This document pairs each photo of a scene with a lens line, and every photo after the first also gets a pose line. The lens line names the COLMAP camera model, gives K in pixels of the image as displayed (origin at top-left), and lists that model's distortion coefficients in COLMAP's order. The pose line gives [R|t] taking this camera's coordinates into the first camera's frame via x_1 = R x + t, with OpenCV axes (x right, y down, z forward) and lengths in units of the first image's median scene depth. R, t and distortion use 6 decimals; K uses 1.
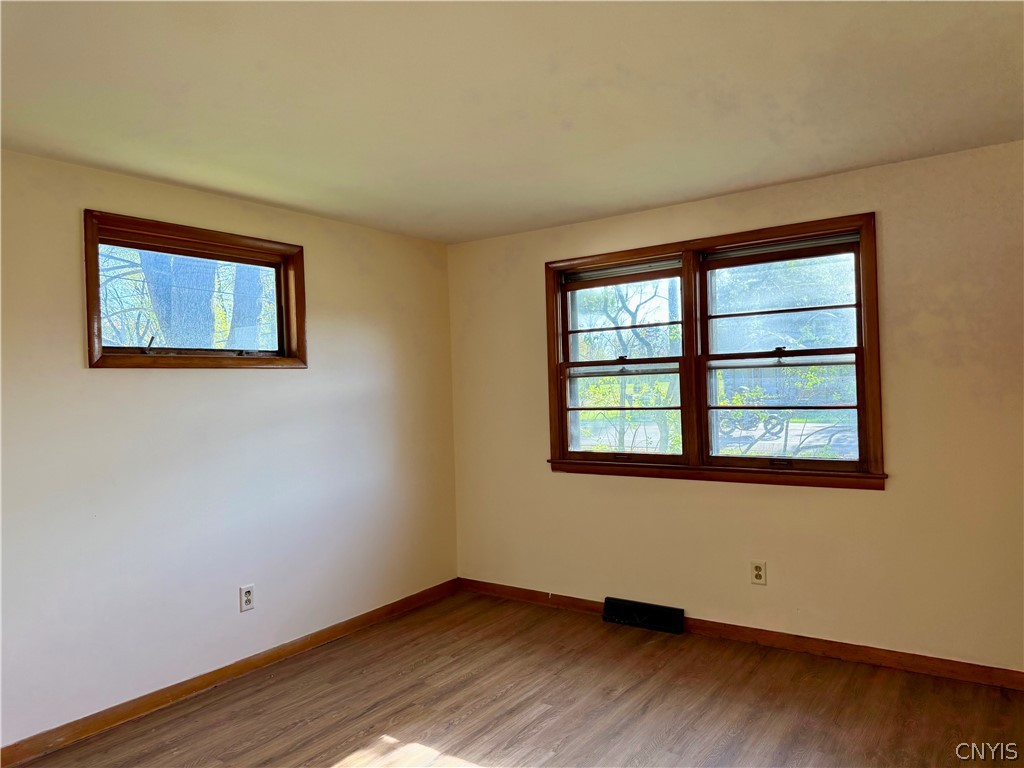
lens RADIAL K [[712.3, 0, 504.5], [0, 712.3, 387.7], [0, 0, 1]] dist [0.059862, -0.073915]
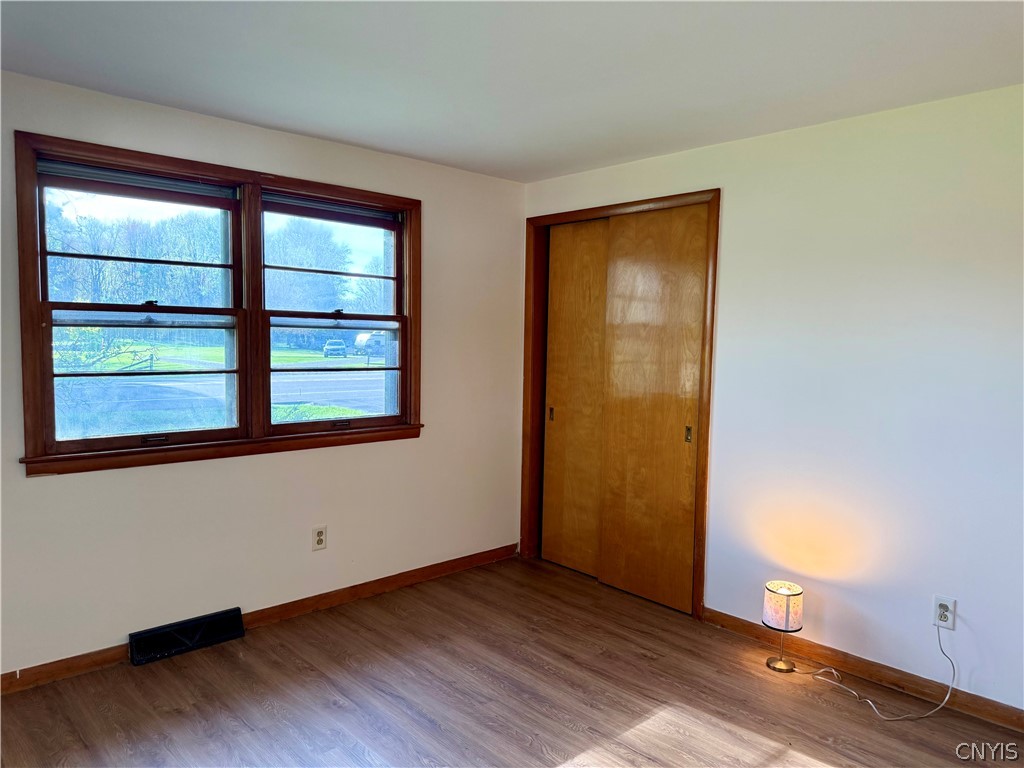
lens RADIAL K [[712.3, 0, 508.6], [0, 712.3, 394.6], [0, 0, 1]] dist [0.059862, -0.073915]
pose [[0.216016, -0.044205, 0.975389, -0.513657], [-0.021049, 0.998532, 0.049916, 0.007283], [-0.976163, -0.031313, 0.214768, 0.520188]]
